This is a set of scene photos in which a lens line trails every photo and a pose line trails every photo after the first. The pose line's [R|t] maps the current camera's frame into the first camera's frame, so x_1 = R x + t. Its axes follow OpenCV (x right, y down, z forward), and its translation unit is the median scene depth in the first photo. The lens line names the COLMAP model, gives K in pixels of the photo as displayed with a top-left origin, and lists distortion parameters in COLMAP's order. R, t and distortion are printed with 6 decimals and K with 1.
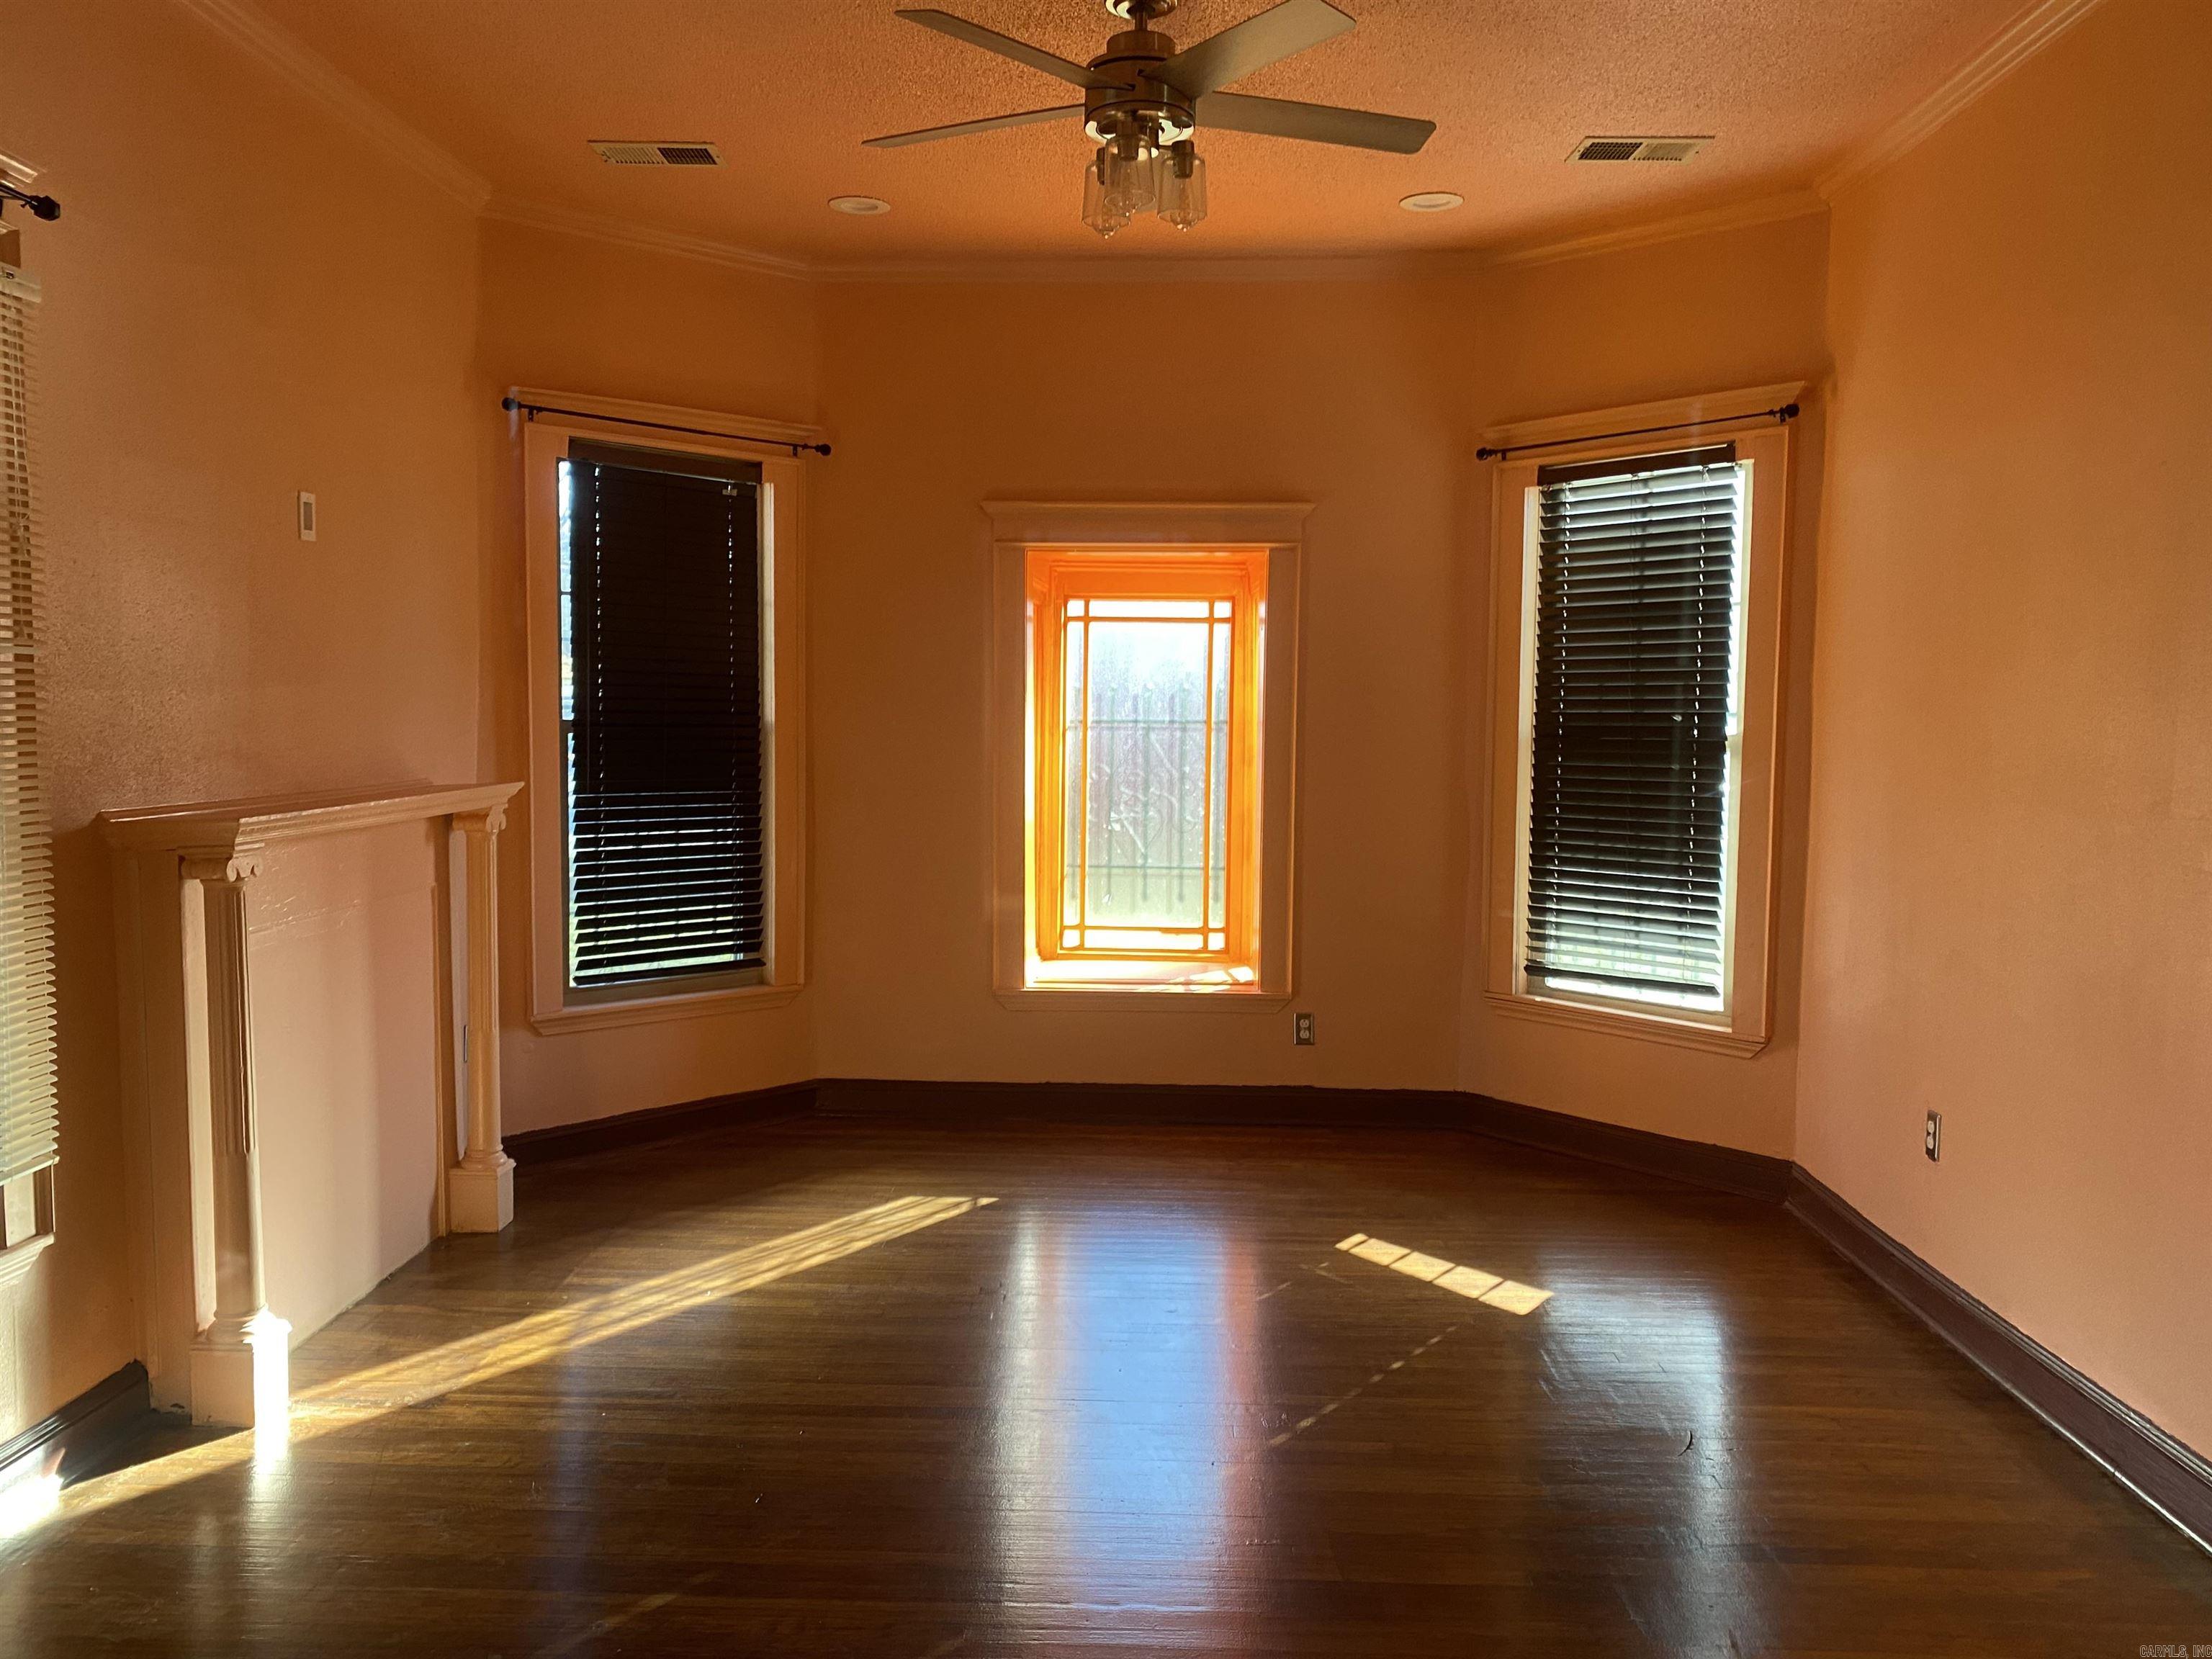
lens RADIAL K [[1800.5, 0, 1106.0], [0, 1800.5, 829.5], [0, 0, 1]] dist [0.161749, -0.154998]
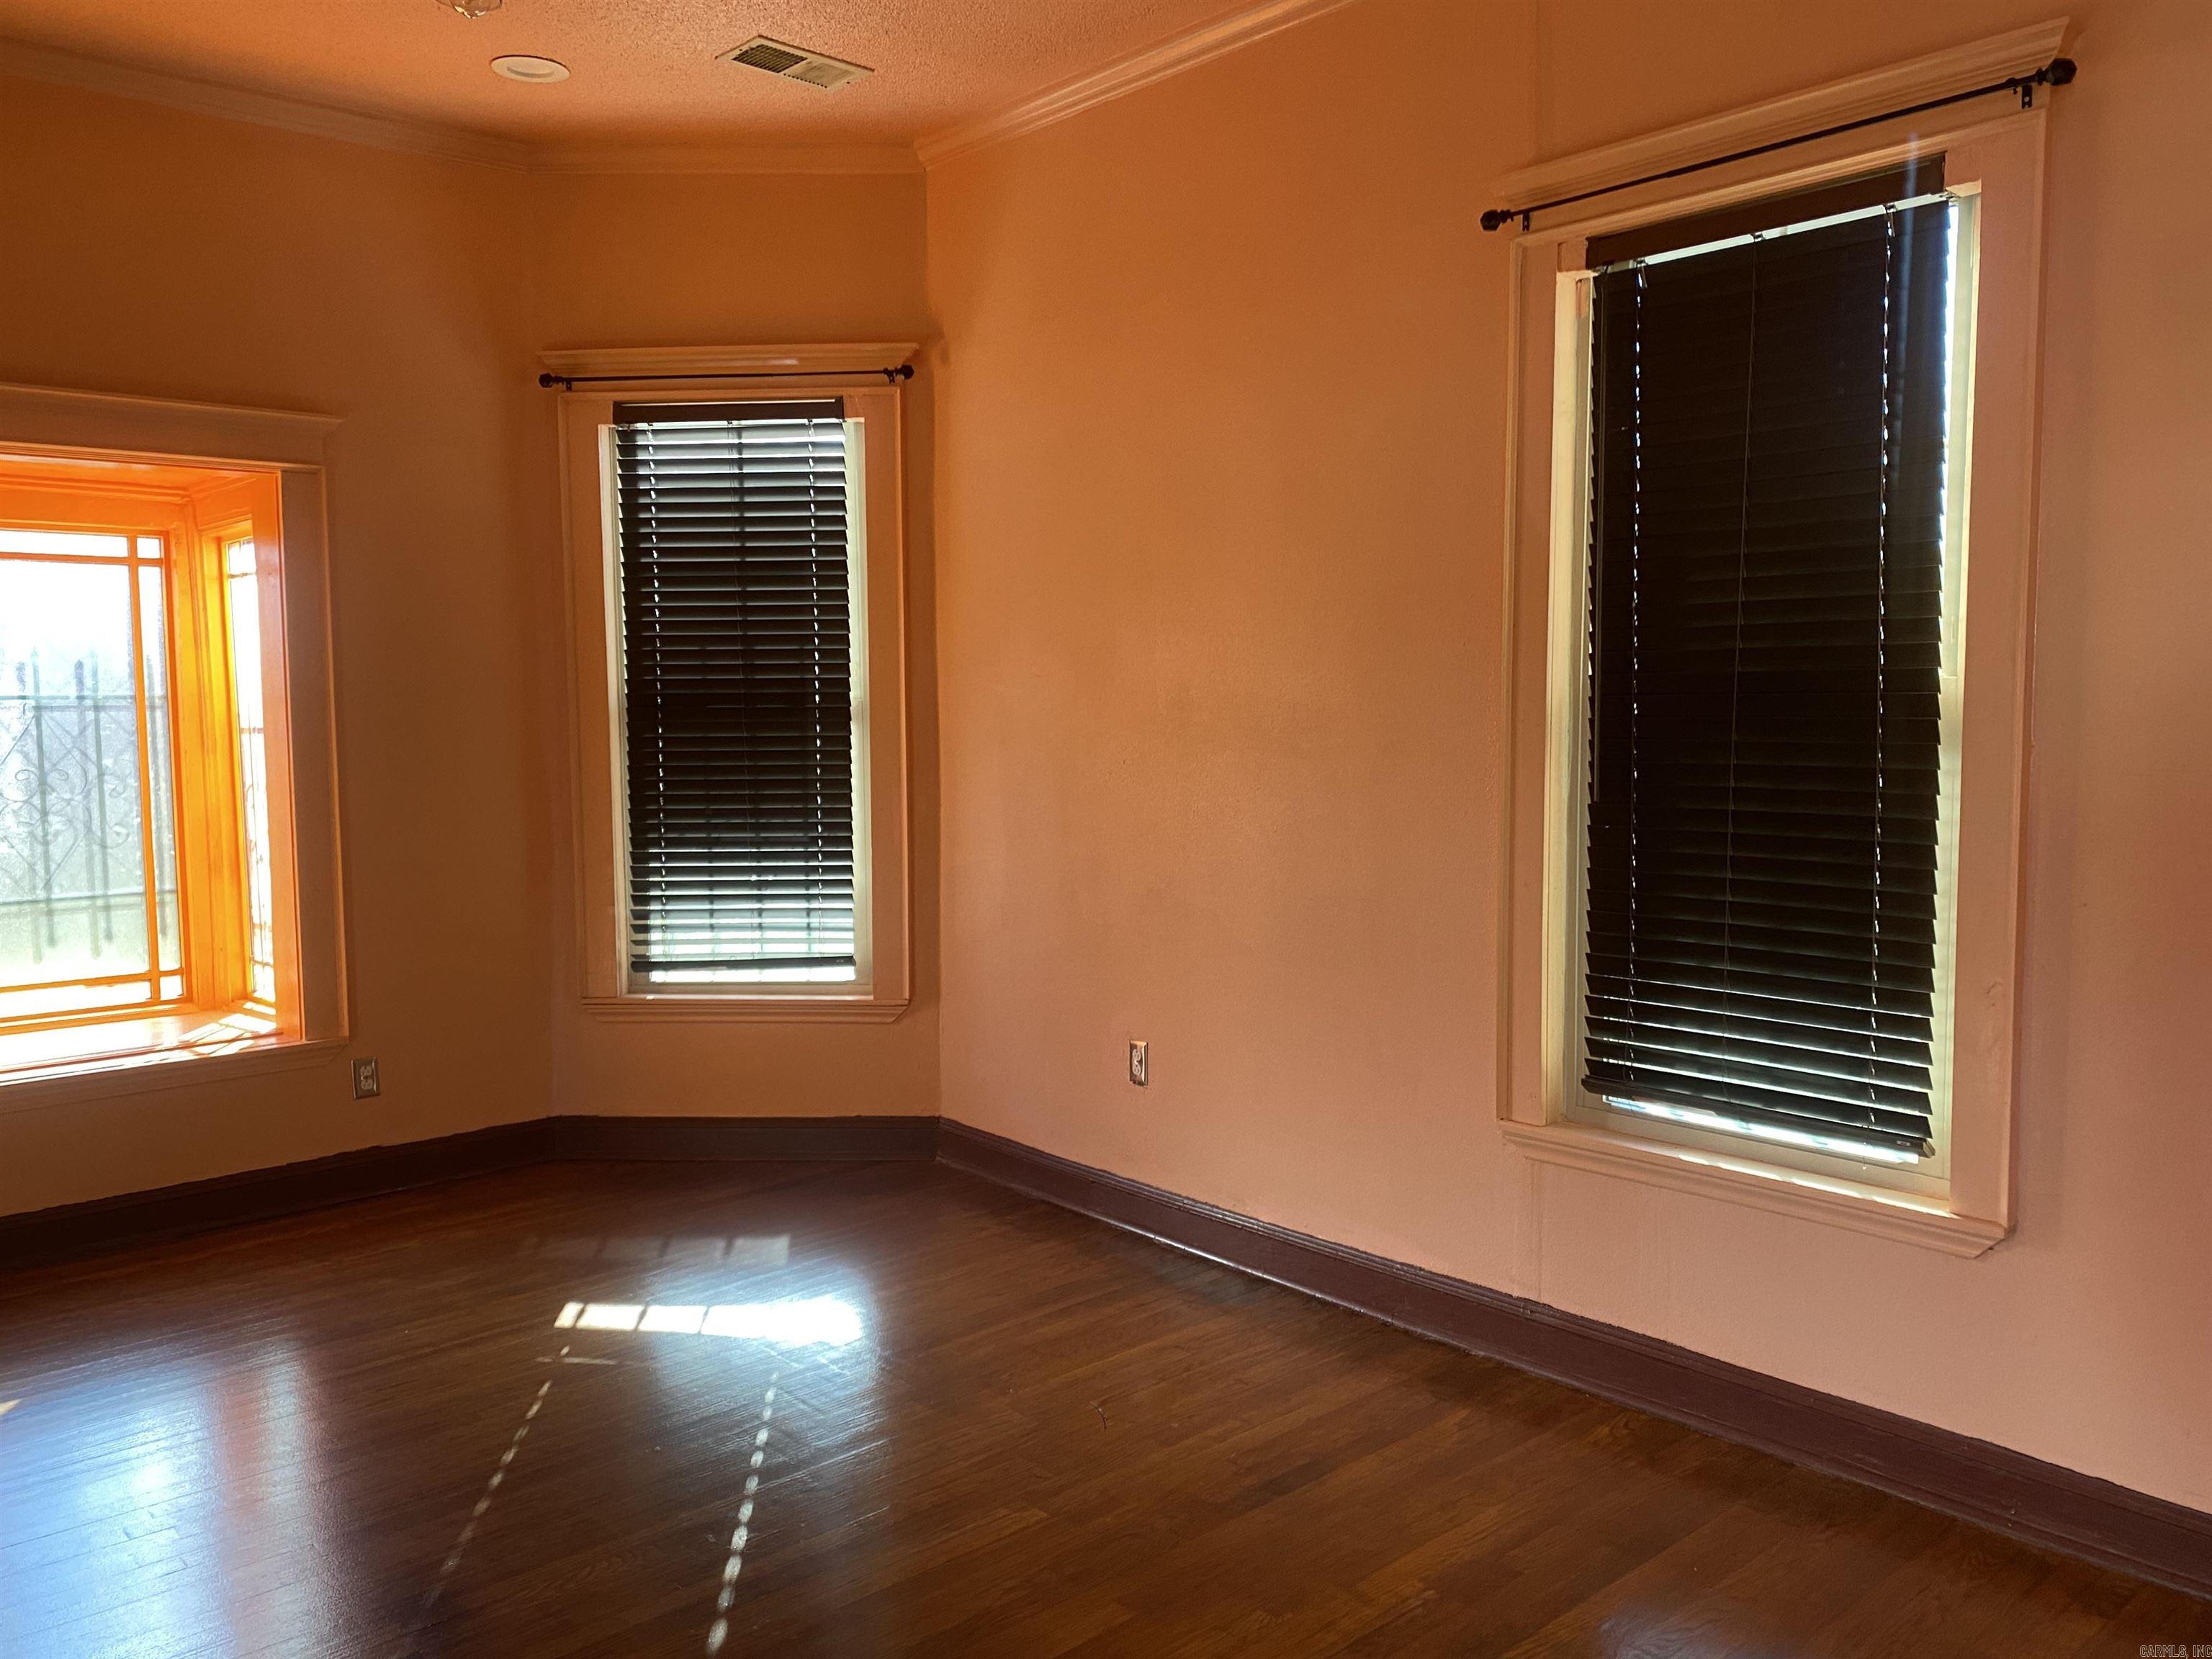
lens RADIAL K [[1800.5, 0, 1106.0], [0, 1800.5, 829.5], [0, 0, 1]] dist [0.161749, -0.154998]
pose [[0.723427, -0.071568, 0.686682, -0.216131], [0.065977, 0.997227, 0.034427, -0.005968], [-0.687242, 0.020400, 0.726142, 0.189675]]
